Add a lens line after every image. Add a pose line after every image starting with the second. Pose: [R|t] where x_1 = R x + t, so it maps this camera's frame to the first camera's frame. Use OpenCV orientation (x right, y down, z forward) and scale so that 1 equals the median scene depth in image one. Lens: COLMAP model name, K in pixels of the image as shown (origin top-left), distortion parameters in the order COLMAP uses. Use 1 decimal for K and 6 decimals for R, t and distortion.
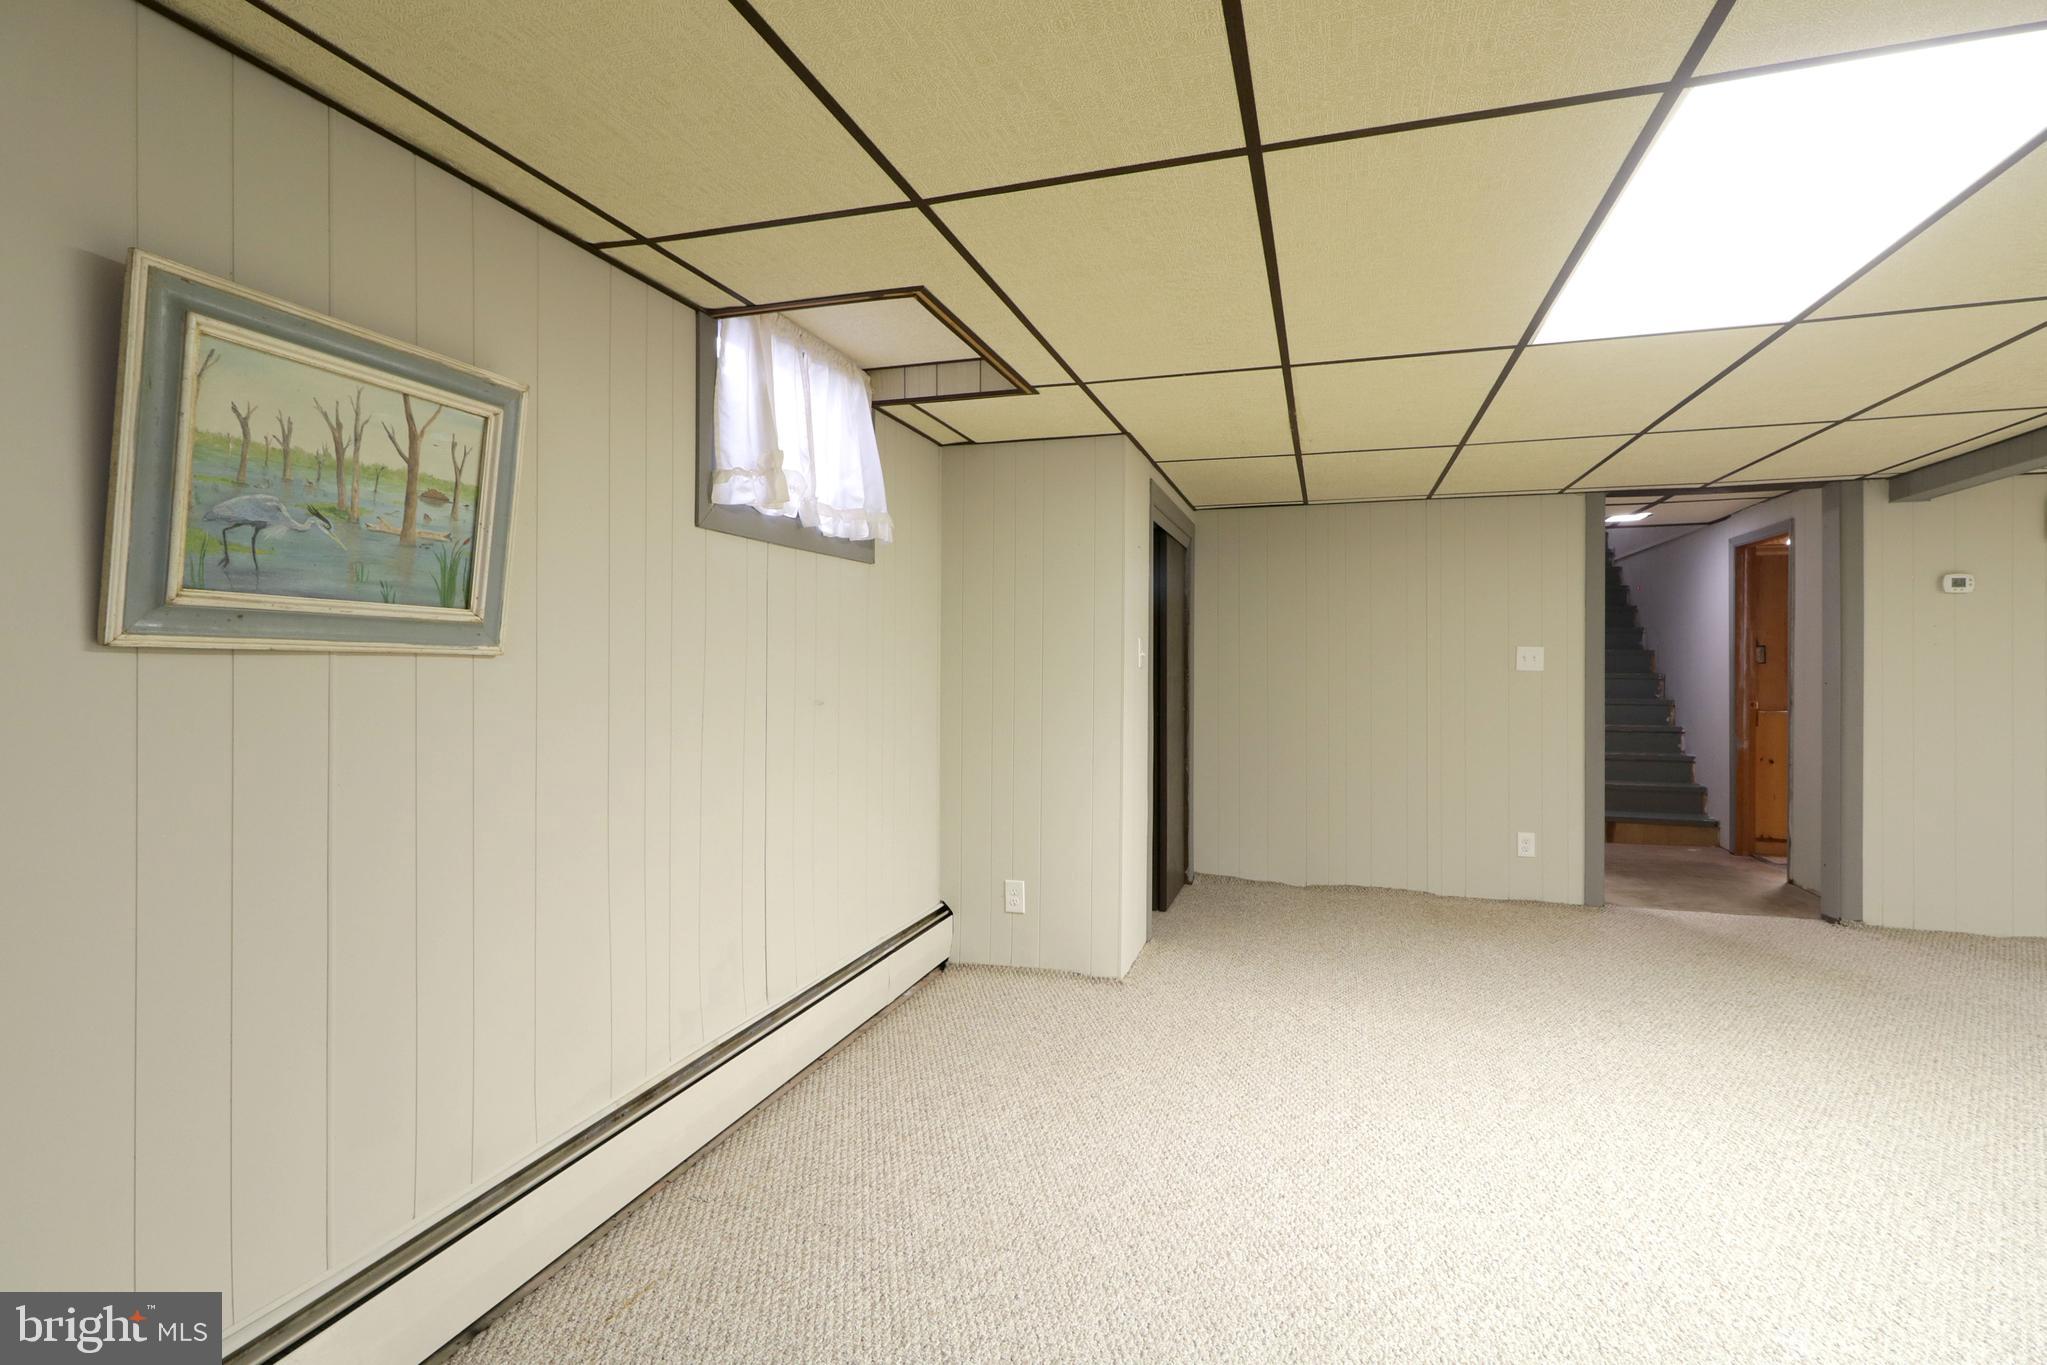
lens RADIAL K [[967.9, 0, 1031.0], [0, 967.9, 661.4], [0, 0, 1]] dist [0.006607, 0.000181]
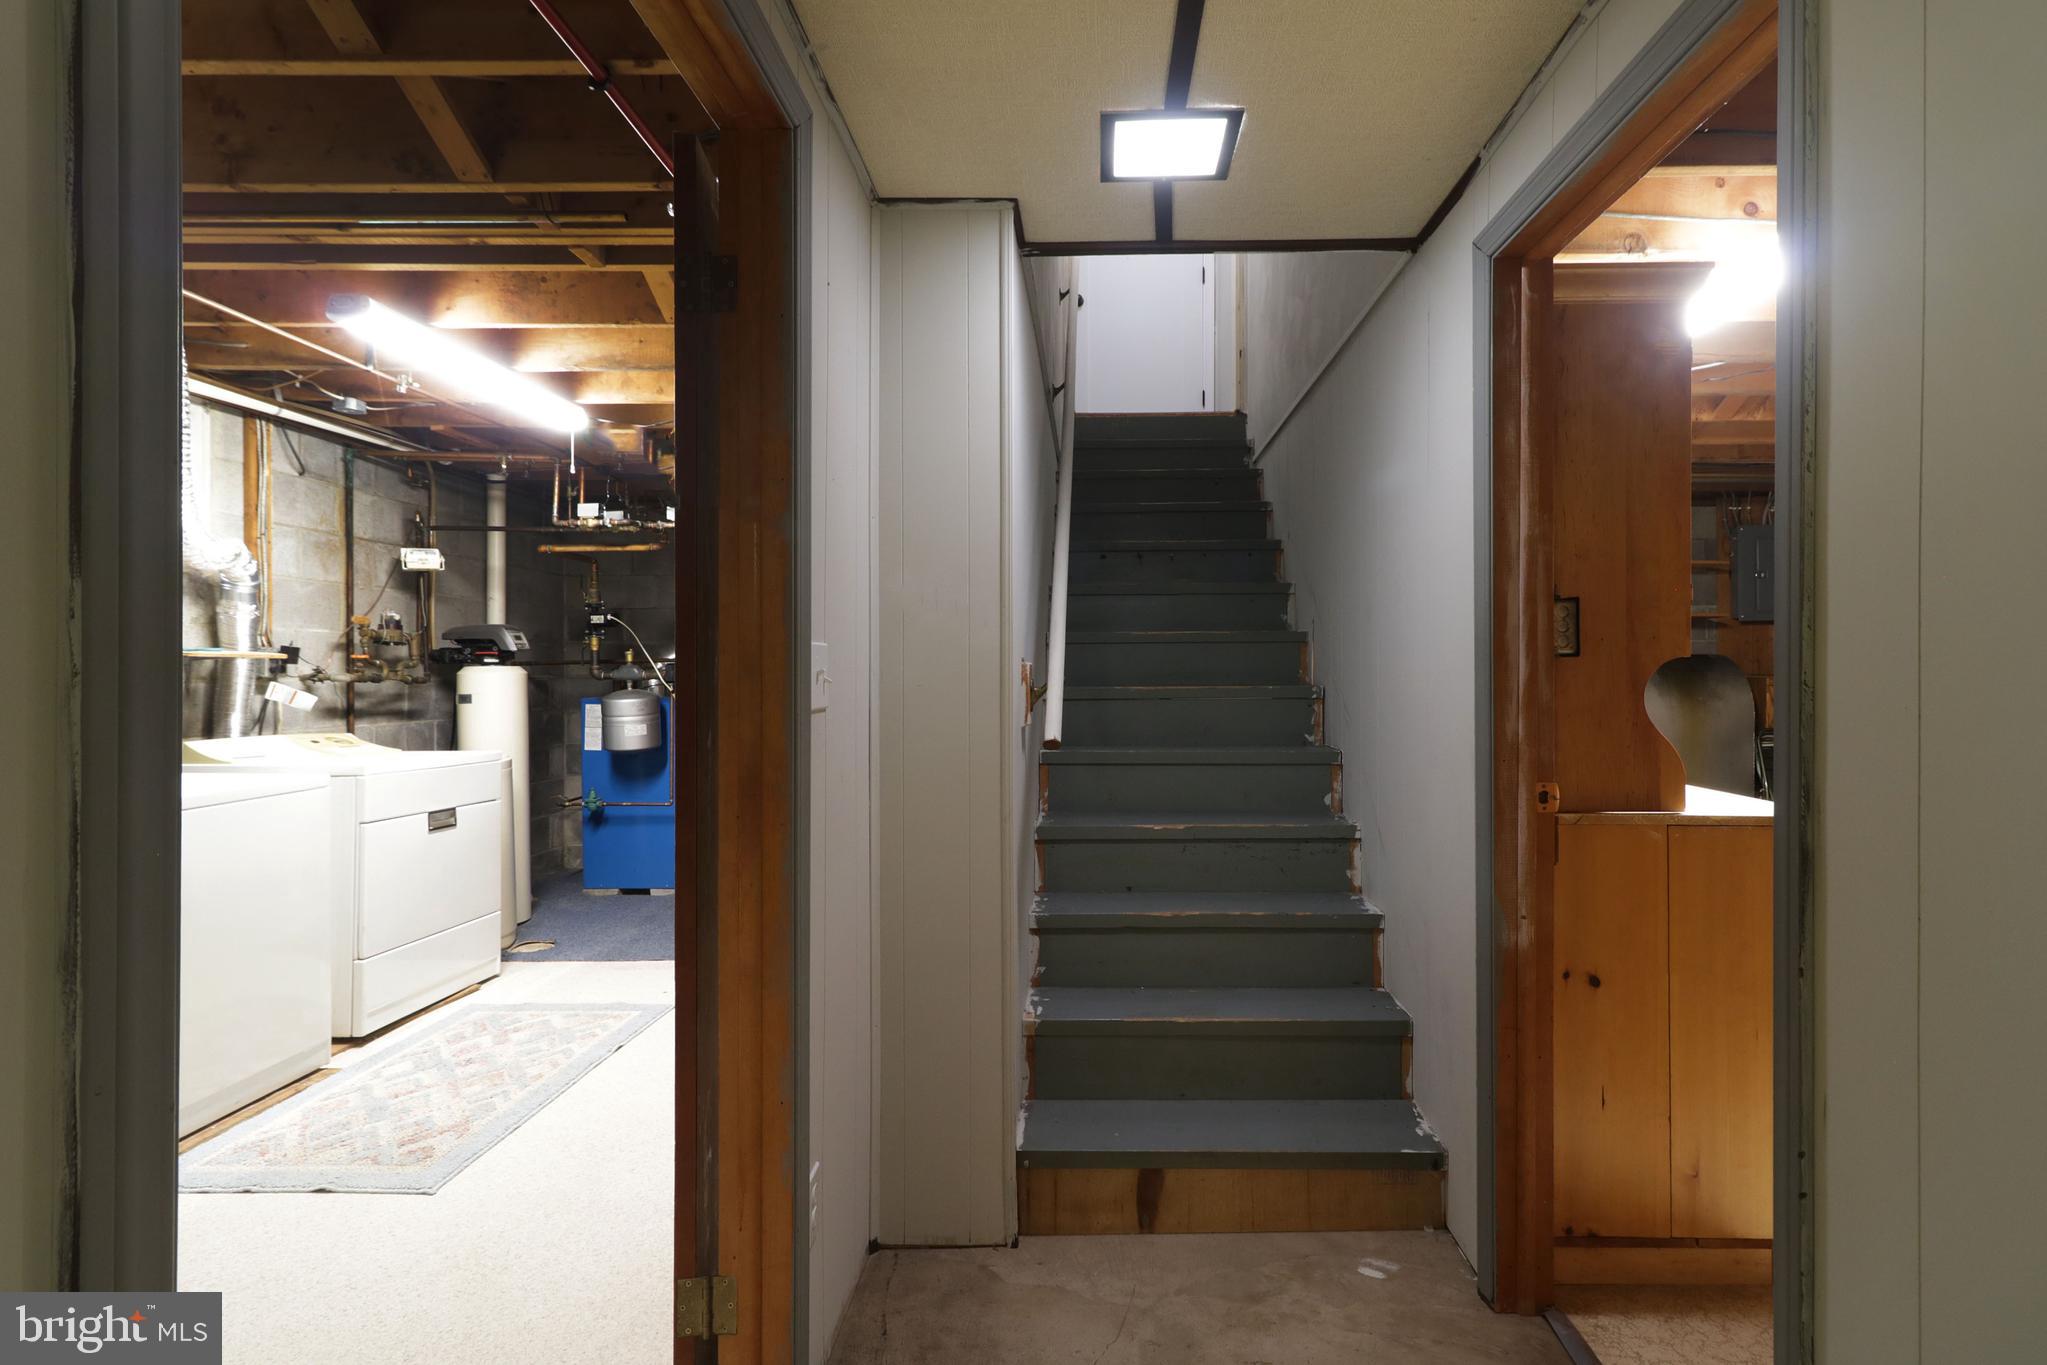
lens RADIAL K [[967.9, 0, 1100.6], [0, 967.9, 666.5], [0, 0, 1]] dist [0.006607, 0.000181]
pose [[0.955213, -0.006006, 0.295859, 0.658075], [0.005598, 0.999982, 0.002225, 0.004396], [-0.295867, -0.000469, 0.955229, 0.947147]]
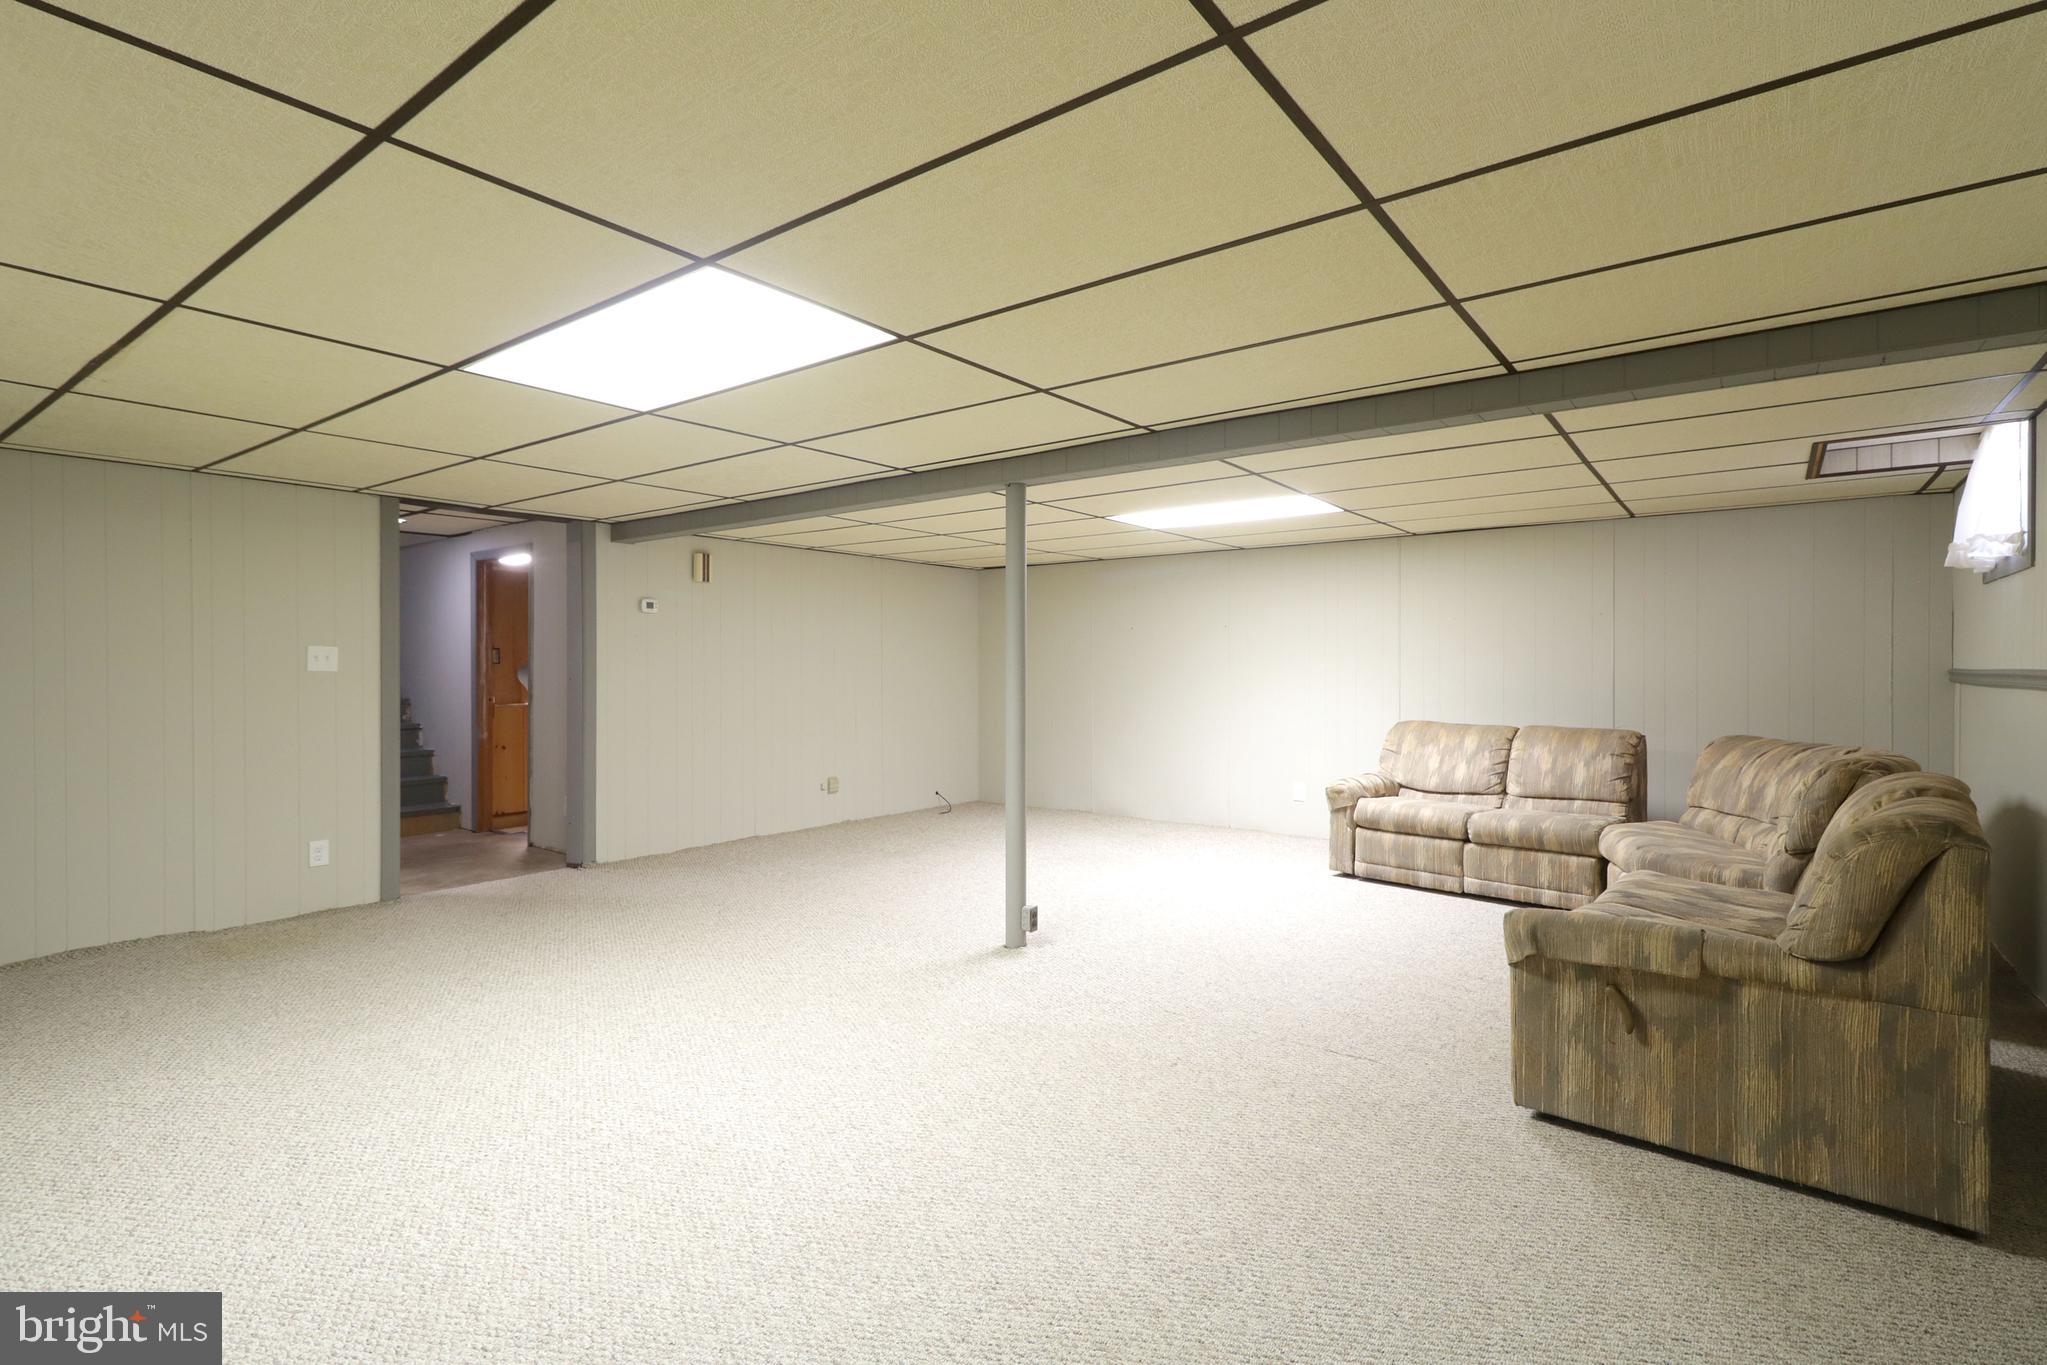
lens RADIAL K [[967.9, 0, 1034.8], [0, 967.9, 670.5], [0, 0, 1]] dist [0.006607, 0.000181]
pose [[0.328061, -0.007484, 0.944627, -0.161994], [-0.000231, 0.999968, 0.008002, 0.000889], [-0.944657, -0.002843, 0.328048, 0.018905]]
